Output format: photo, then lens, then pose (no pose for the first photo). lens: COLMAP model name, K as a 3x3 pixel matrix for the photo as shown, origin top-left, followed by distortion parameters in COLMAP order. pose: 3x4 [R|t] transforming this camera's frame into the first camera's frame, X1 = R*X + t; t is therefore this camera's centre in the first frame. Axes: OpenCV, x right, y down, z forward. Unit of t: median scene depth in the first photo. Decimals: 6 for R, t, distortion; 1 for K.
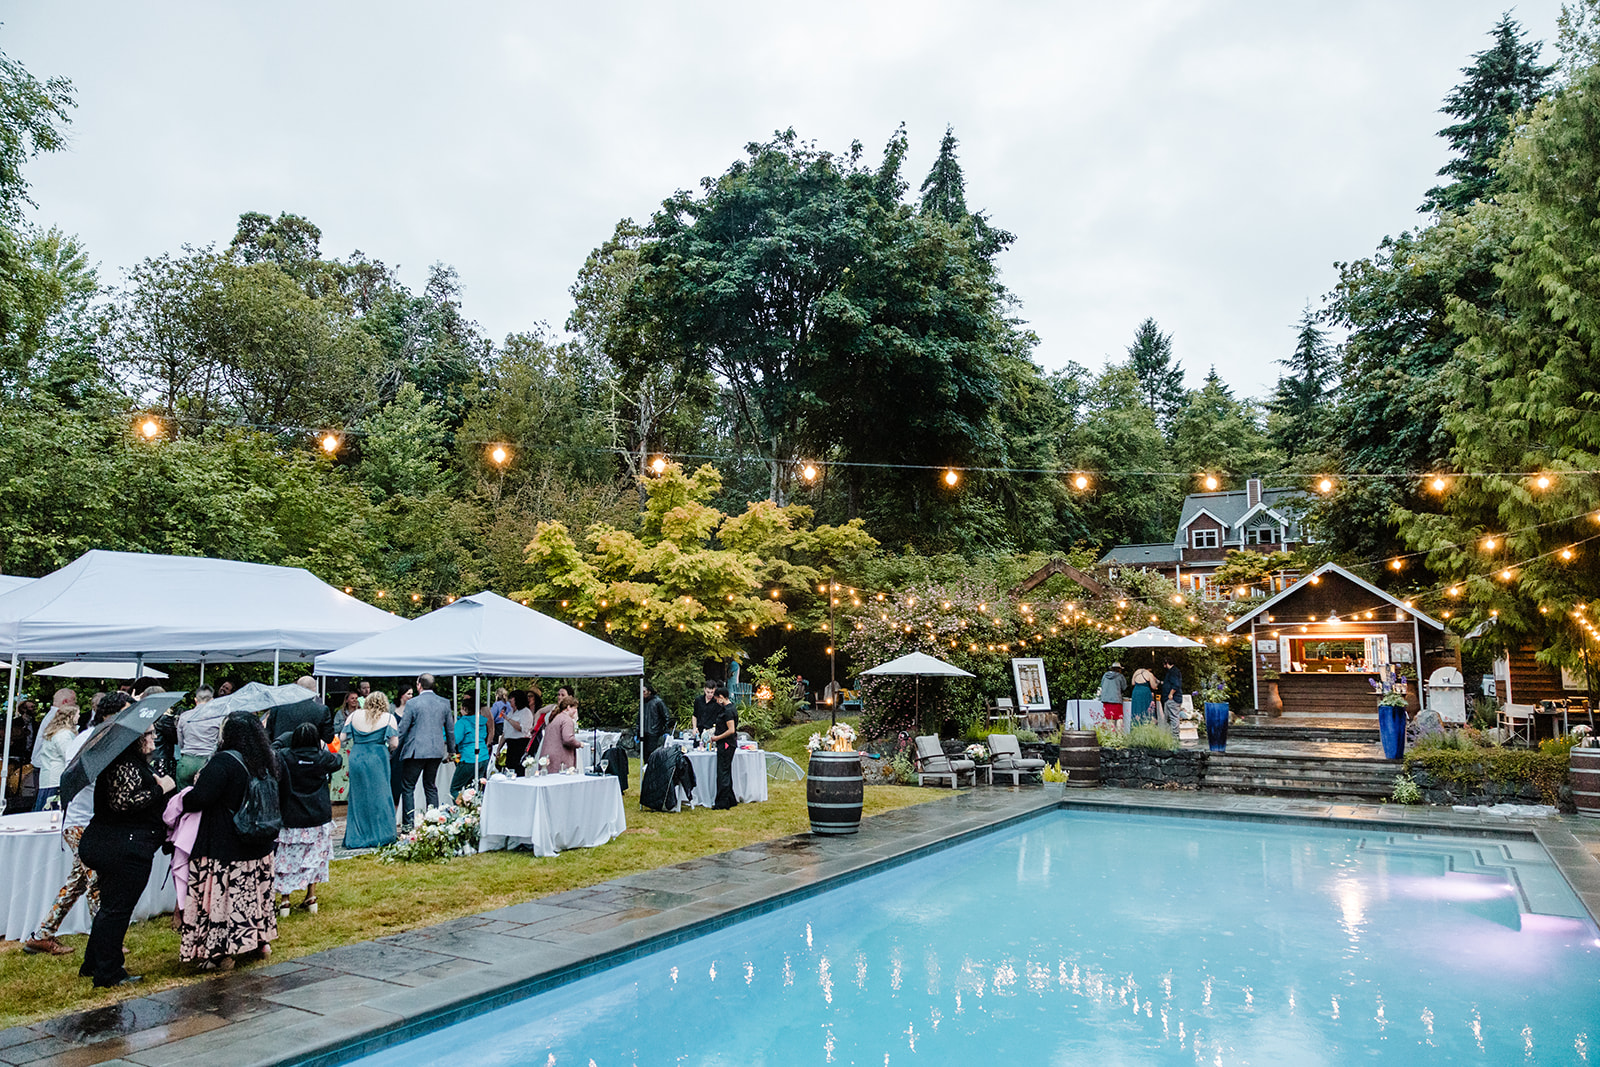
lens RADIAL K [[1157.7, 0, 800.0], [0, 1157.7, 533.5], [0, 0, 1]] dist [-0.005058, -0.000235]
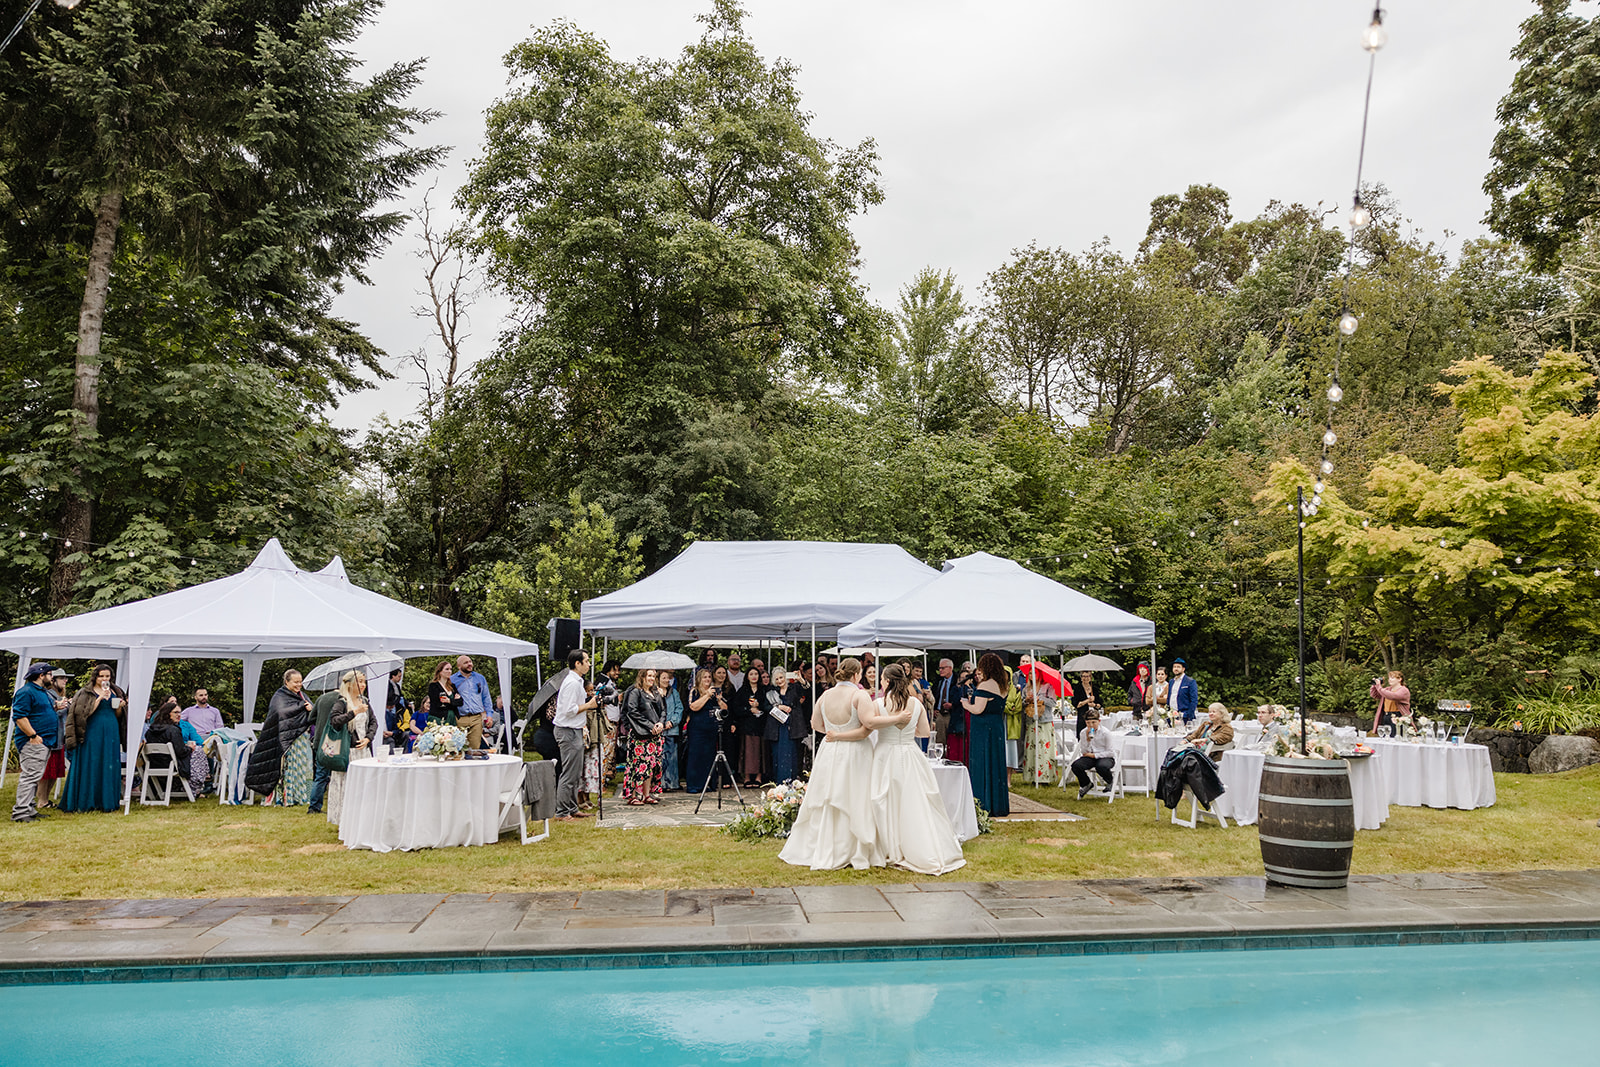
lens RADIAL K [[1157.7, 0, 800.0], [0, 1157.7, 533.5], [0, 0, 1]] dist [-0.005058, -0.000235]
pose [[0.582458, -0.088282, -0.808053, 0.197488], [0.097101, 0.994523, -0.038662, 0.032479], [0.807040, -0.055944, 0.587840, 0.214713]]
